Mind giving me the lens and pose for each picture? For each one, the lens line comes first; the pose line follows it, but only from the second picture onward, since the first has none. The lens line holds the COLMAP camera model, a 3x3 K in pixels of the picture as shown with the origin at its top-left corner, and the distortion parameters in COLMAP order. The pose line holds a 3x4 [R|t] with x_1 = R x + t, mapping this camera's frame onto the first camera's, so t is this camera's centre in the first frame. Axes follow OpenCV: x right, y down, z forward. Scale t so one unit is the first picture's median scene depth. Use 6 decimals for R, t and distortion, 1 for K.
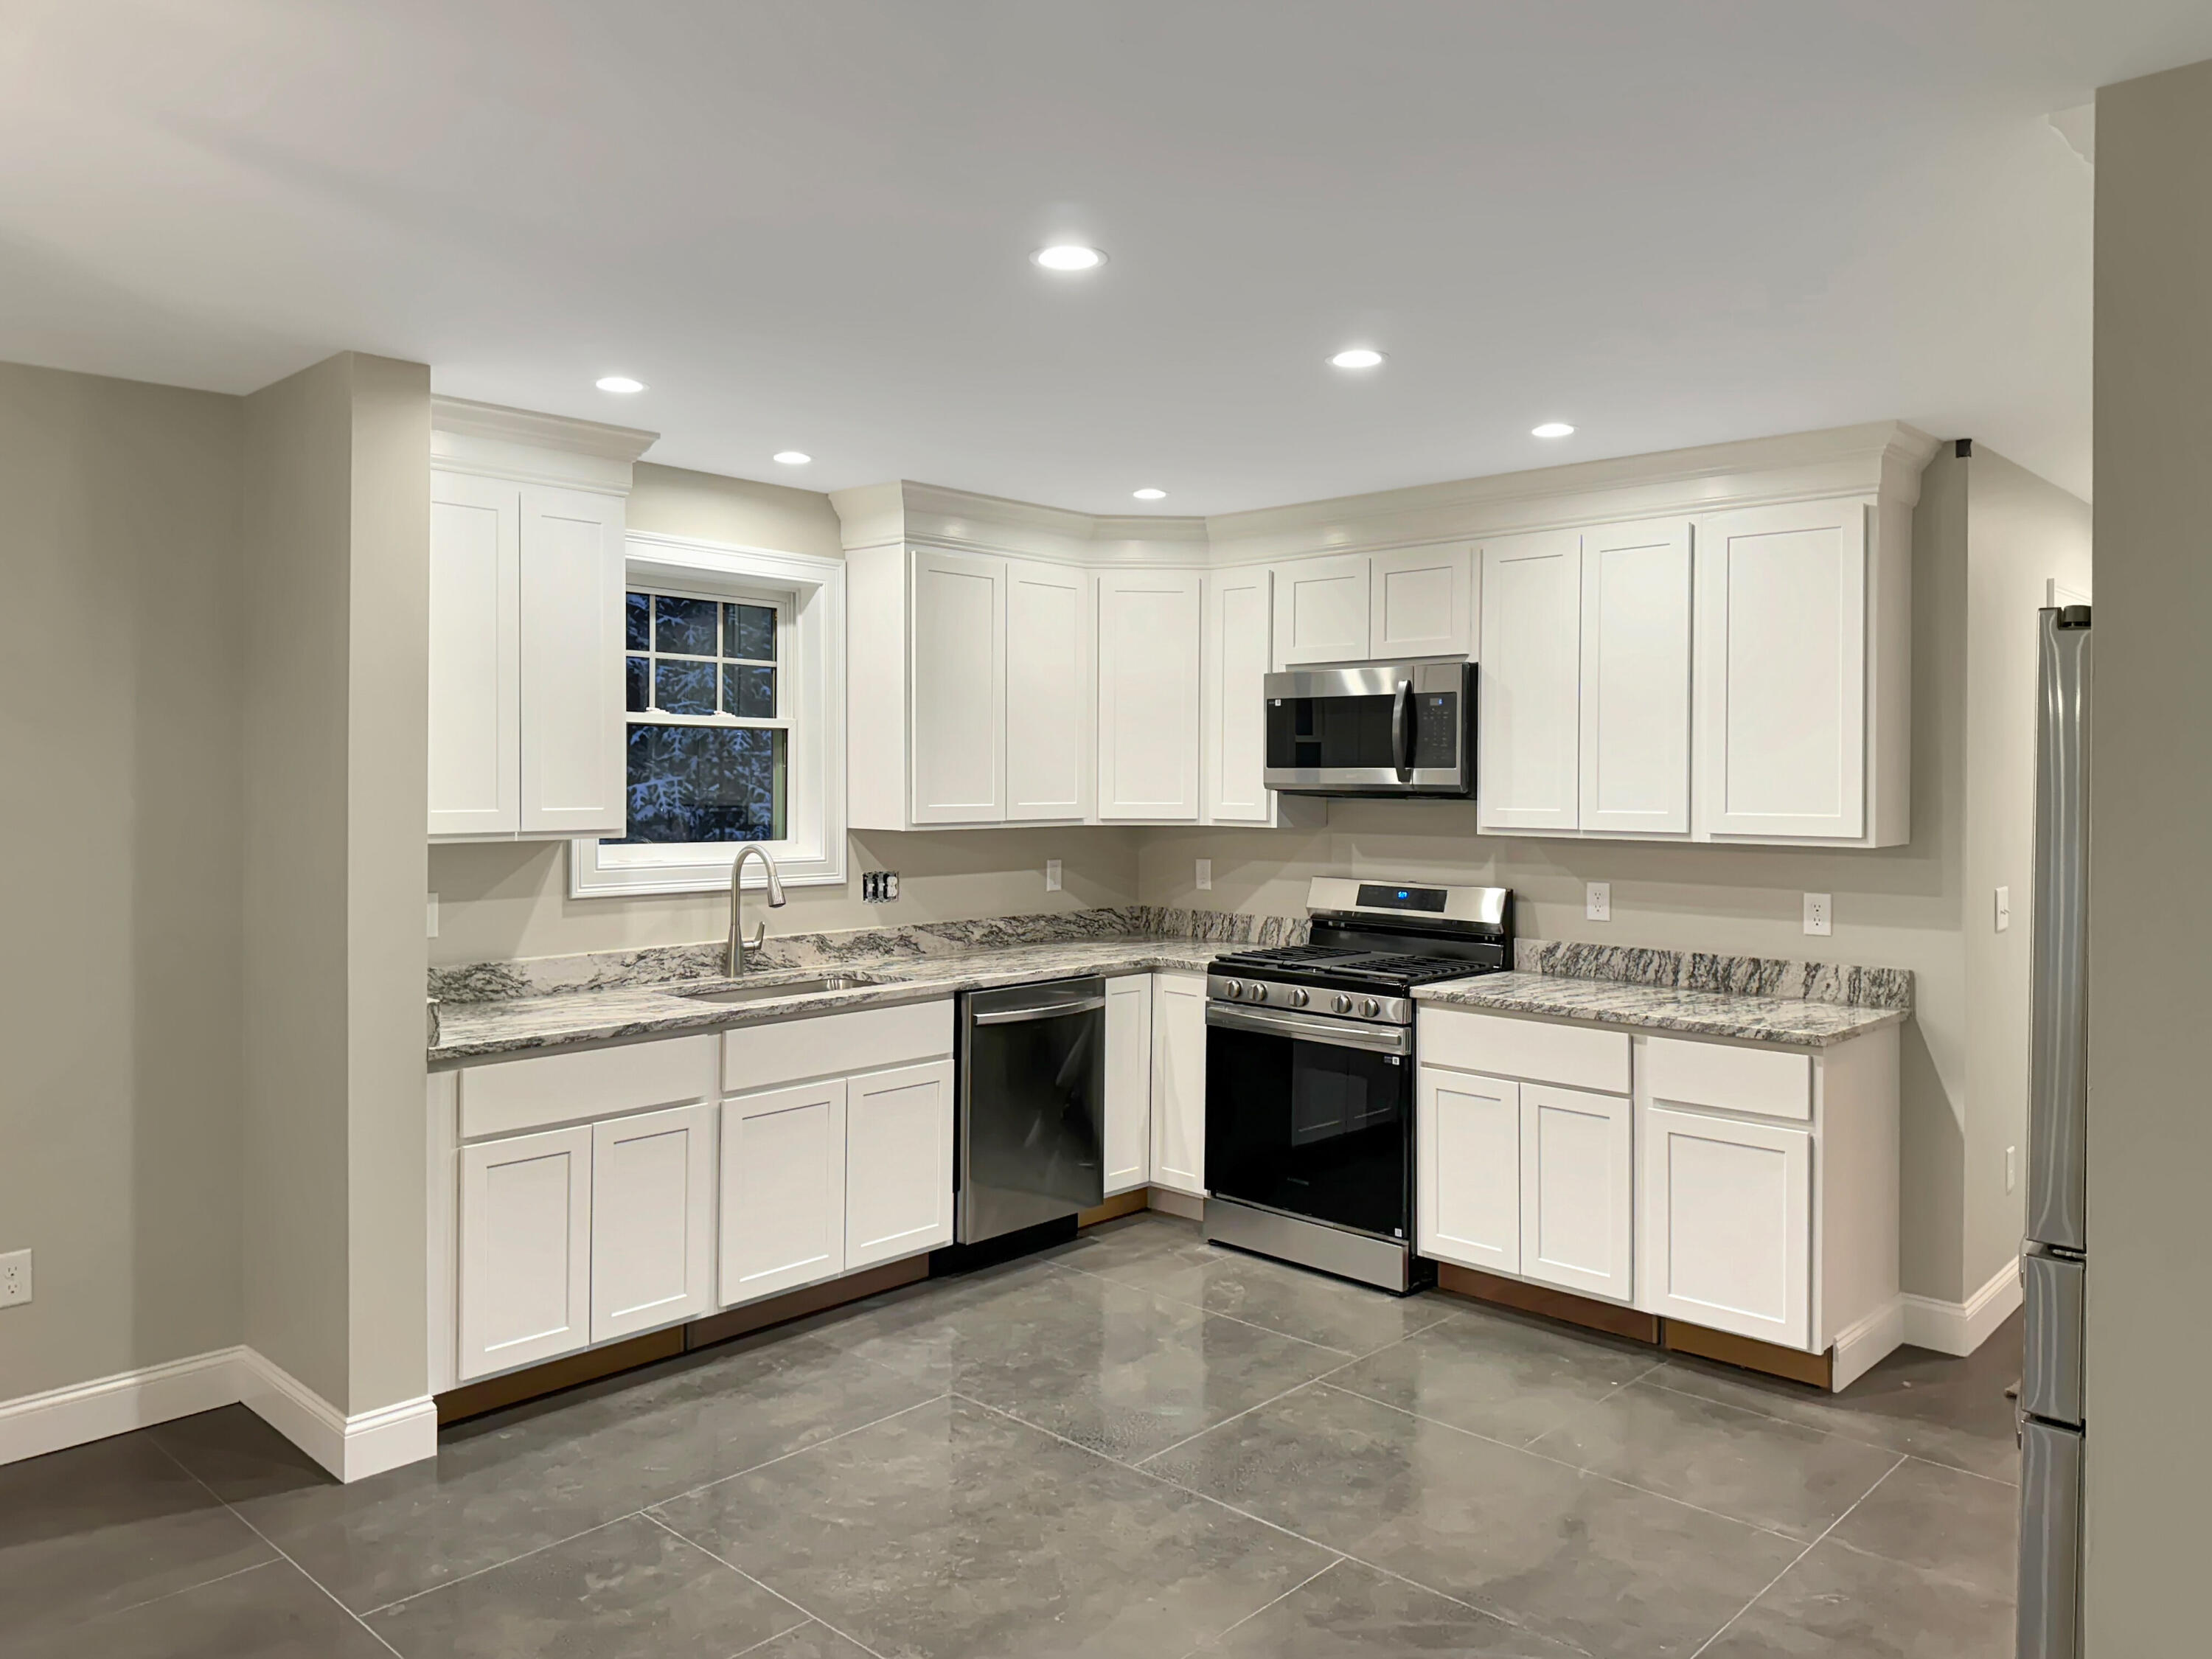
lens RADIAL K [[1565.3, 0, 1122.9], [0, 1565.3, 786.6], [0, 0, 1]] dist [0.104915, -0.204556]
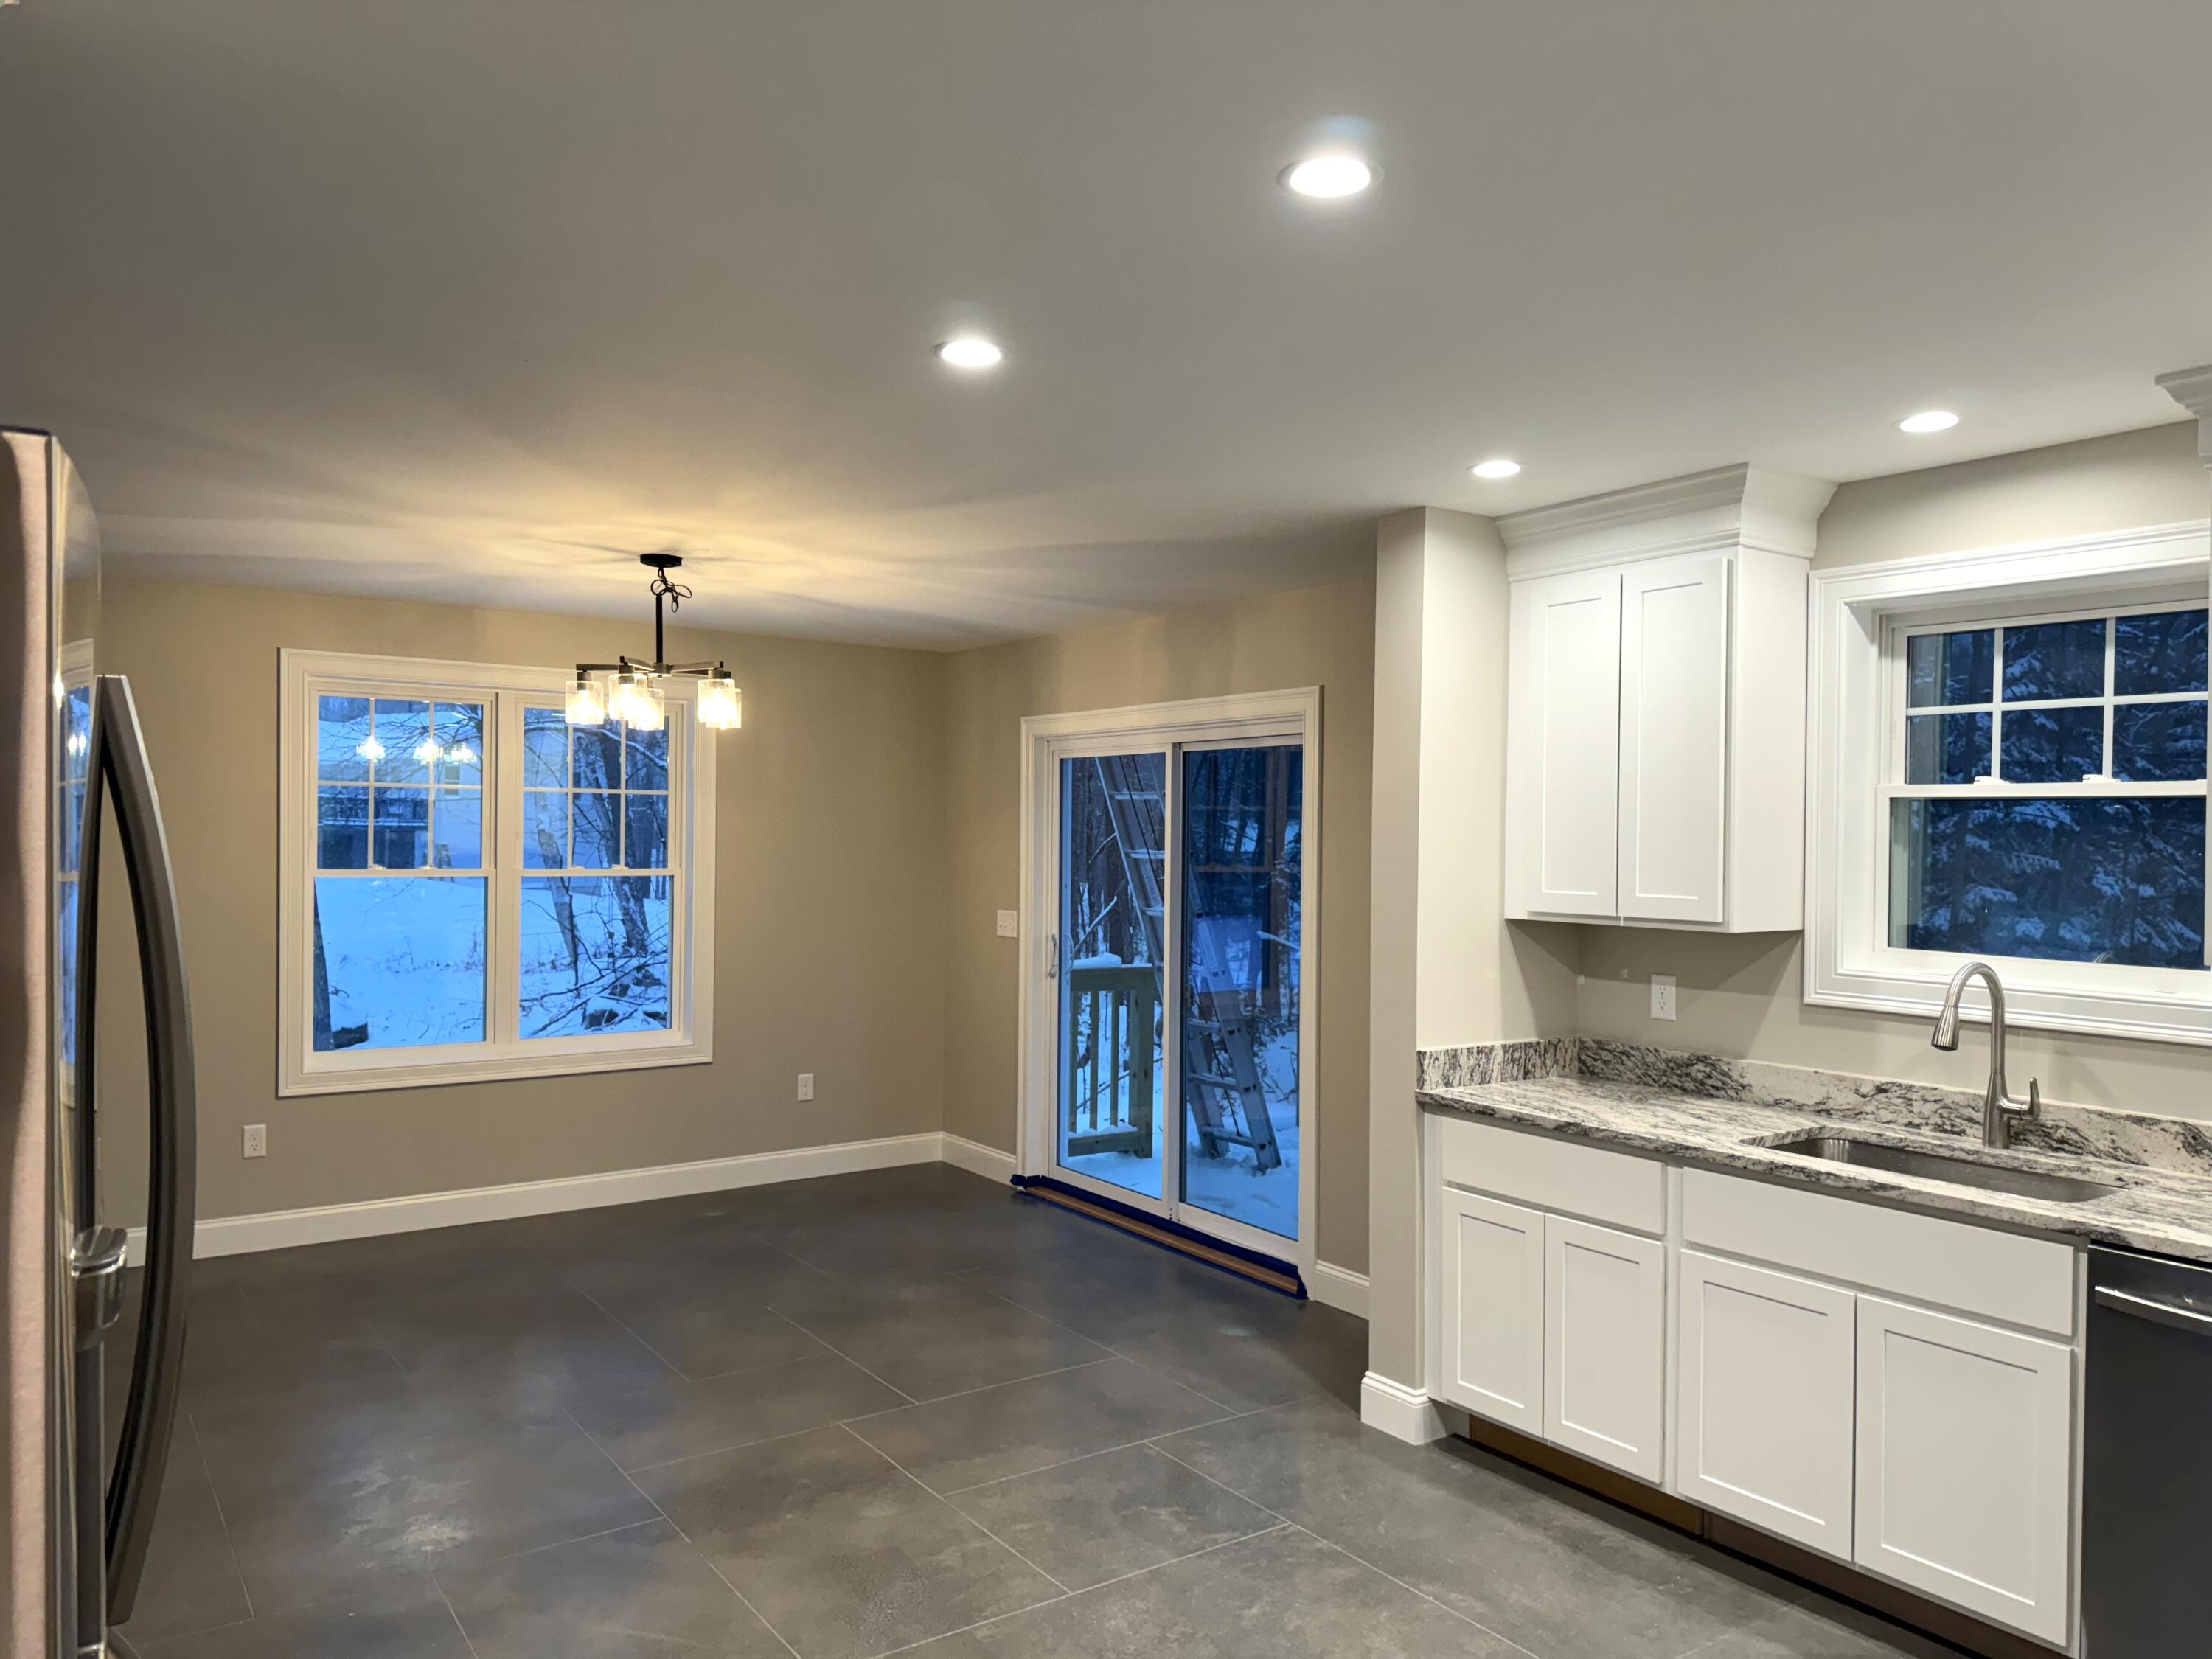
lens RADIAL K [[1595.7, 0, 1119.1], [0, 1595.7, 851.4], [0, 0, 1]] dist [0.079137, -0.106330]
pose [[-0.216261, 0.003737, -0.976328, 0.551594], [-0.019430, 0.999778, 0.008131, -0.011955], [0.976142, 0.020729, -0.216140, 0.752547]]
